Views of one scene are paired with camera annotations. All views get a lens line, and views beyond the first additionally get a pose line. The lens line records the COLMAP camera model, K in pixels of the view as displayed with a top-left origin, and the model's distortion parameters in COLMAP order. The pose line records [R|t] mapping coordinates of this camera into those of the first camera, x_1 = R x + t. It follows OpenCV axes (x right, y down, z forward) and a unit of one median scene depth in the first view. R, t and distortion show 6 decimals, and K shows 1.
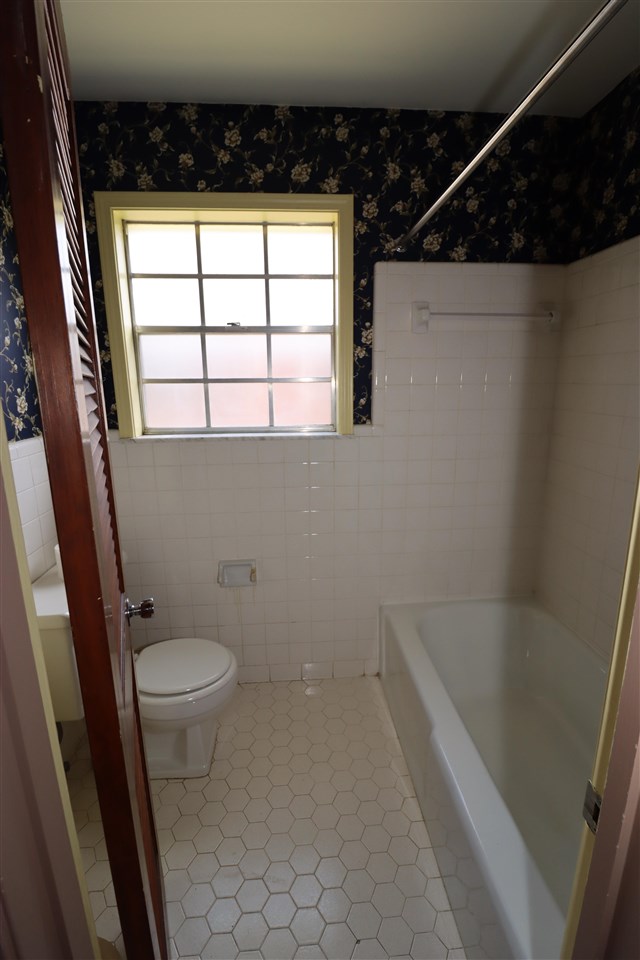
lens RADIAL K [[423.5, 0, 322.8], [0, 423.5, 471.2], [0, 0, 1]] dist [-0.009474, -0.000161]
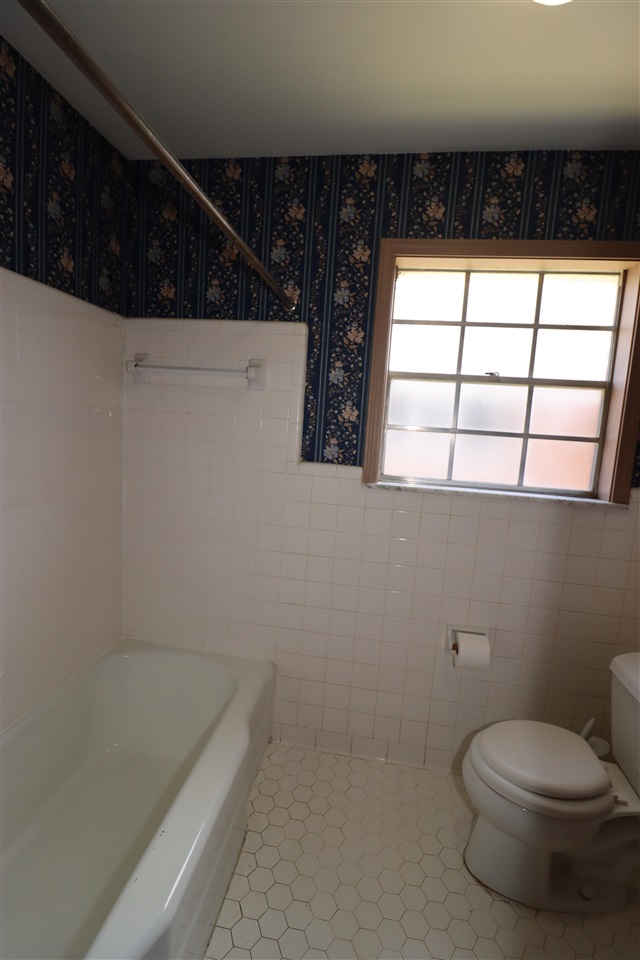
lens RADIAL K [[448.6, 0, 320.0], [0, 448.6, 480.0], [0, 0, 1]] dist [-0.000177, -0.000557]
pose [[0.970755, 0.103840, -0.216454, -0.340779], [-0.123041, 0.989397, -0.077170, 0.009076], [0.206145, 0.101546, 0.973238, -0.025024]]
